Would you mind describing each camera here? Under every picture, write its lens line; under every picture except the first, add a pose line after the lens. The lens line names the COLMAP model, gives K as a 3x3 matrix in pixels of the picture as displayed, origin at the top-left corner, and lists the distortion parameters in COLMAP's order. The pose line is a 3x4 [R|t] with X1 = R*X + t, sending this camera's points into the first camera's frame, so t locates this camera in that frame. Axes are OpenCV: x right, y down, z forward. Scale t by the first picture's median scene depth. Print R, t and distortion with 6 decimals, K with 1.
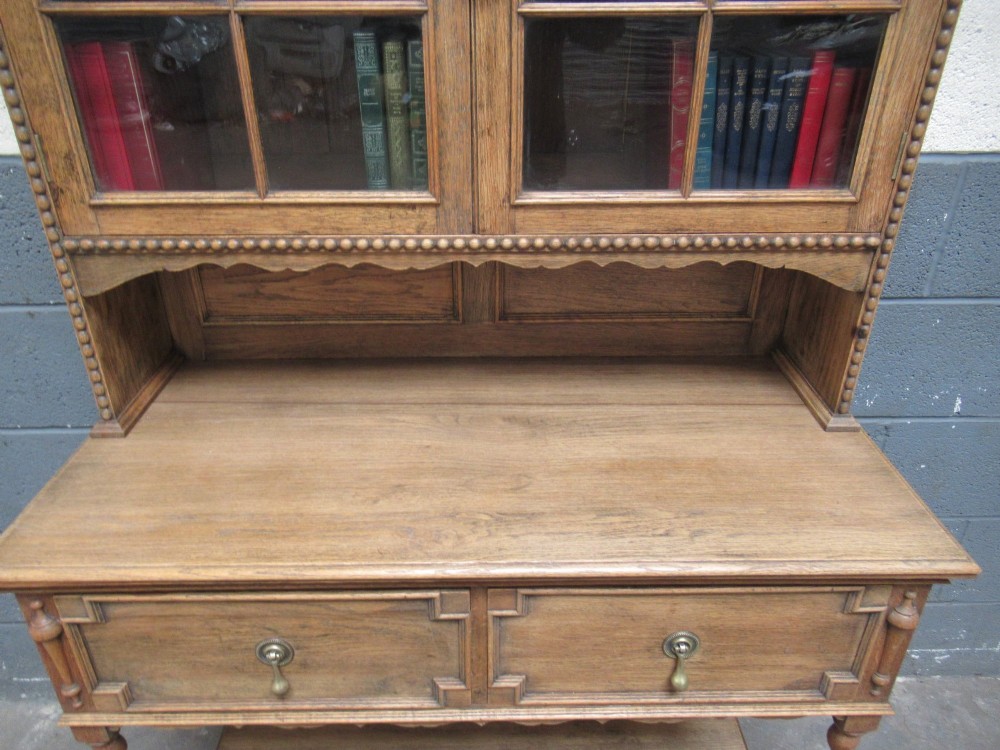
lens RADIAL K [[743.9, 0, 499.1], [0, 743.9, 378.9], [0, 0, 1]] dist [-0.018362, 0.012188]
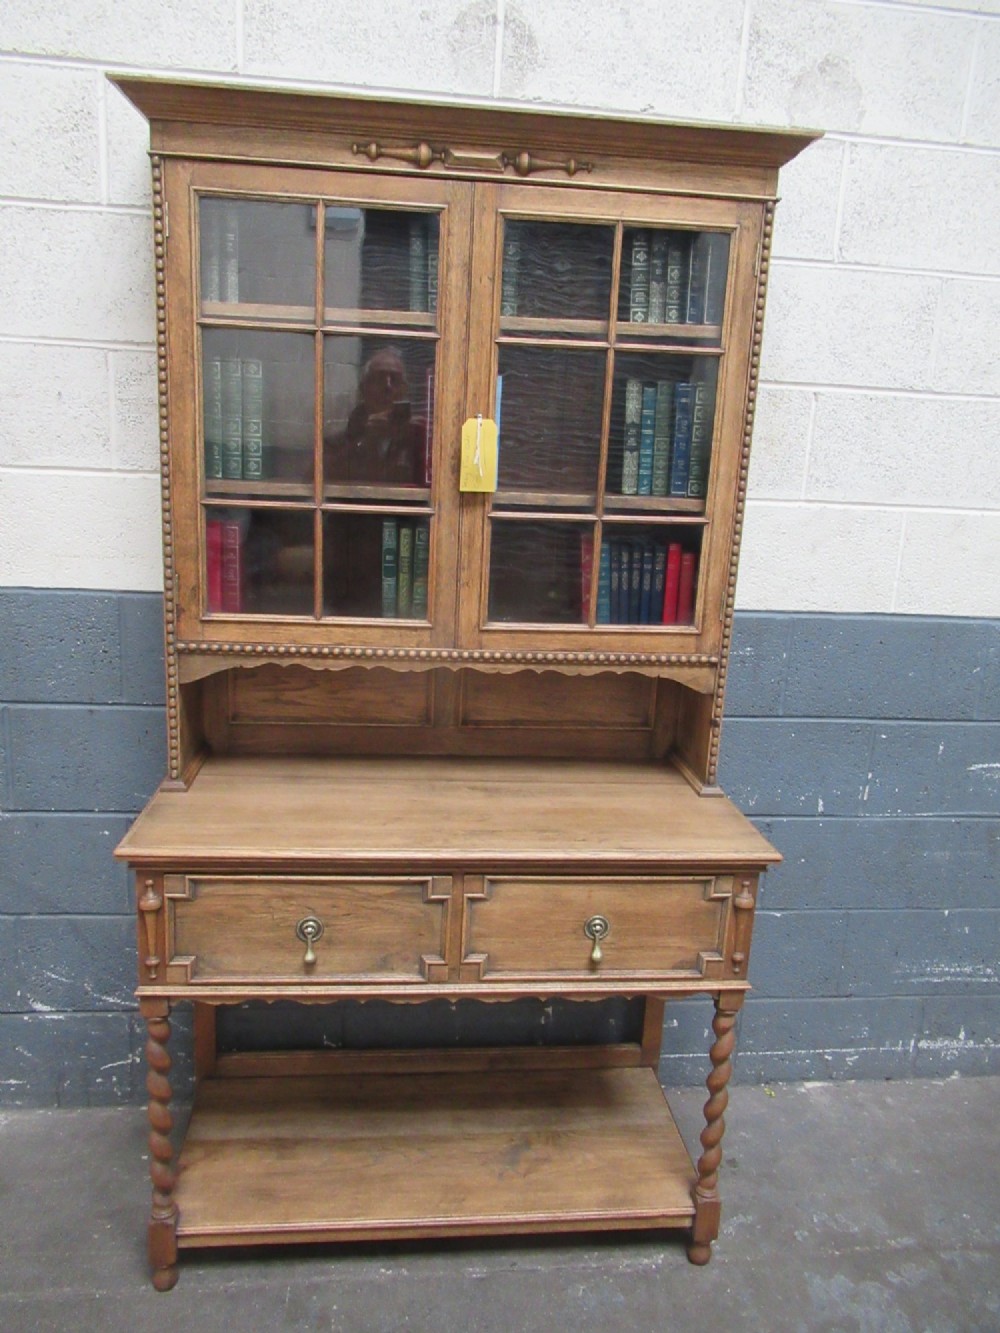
lens RADIAL K [[991.6, 0, 500.4], [0, 991.6, 661.1], [0, 0, 1]] dist [-0.018362, 0.012188]
pose [[0.995296, 0.025571, 0.093446, -0.126865], [0.000673, 0.962692, -0.270597, 0.370079], [-0.096879, 0.269387, 0.958147, -0.918963]]
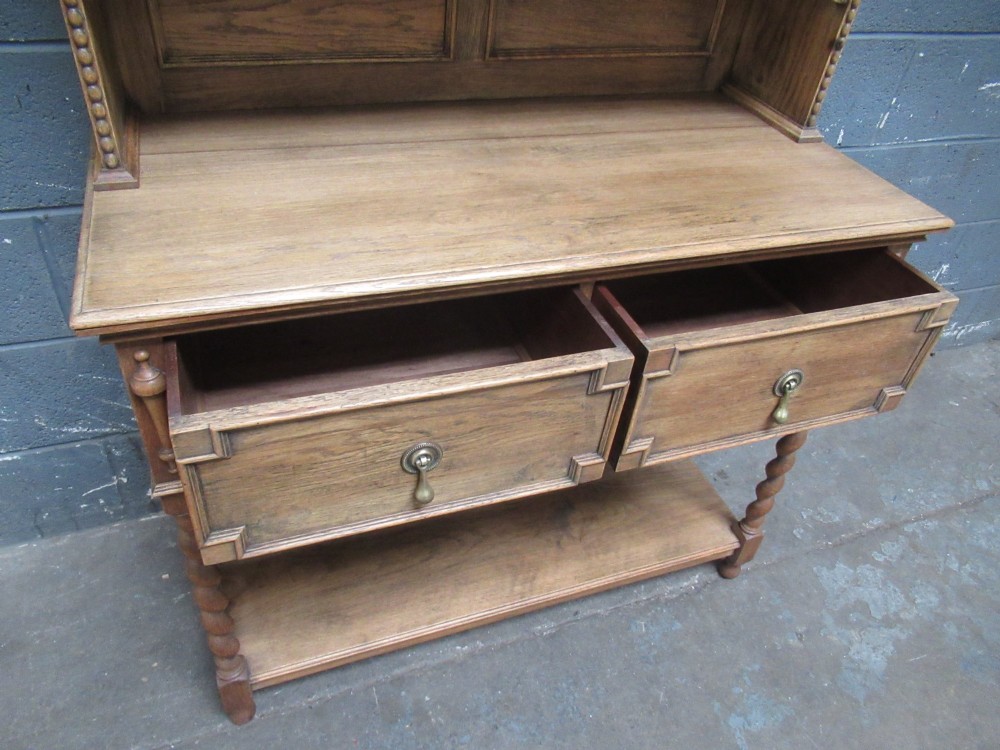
lens RADIAL K [[743.9, 0, 500.8], [0, 743.9, 382.8], [0, 0, 1]] dist [-0.018362, 0.012188]
pose [[0.940513, -0.148664, 0.305507, -0.449516], [0.079586, 0.970571, 0.227284, 0.150907], [-0.330305, -0.189449, 0.924666, 0.022578]]
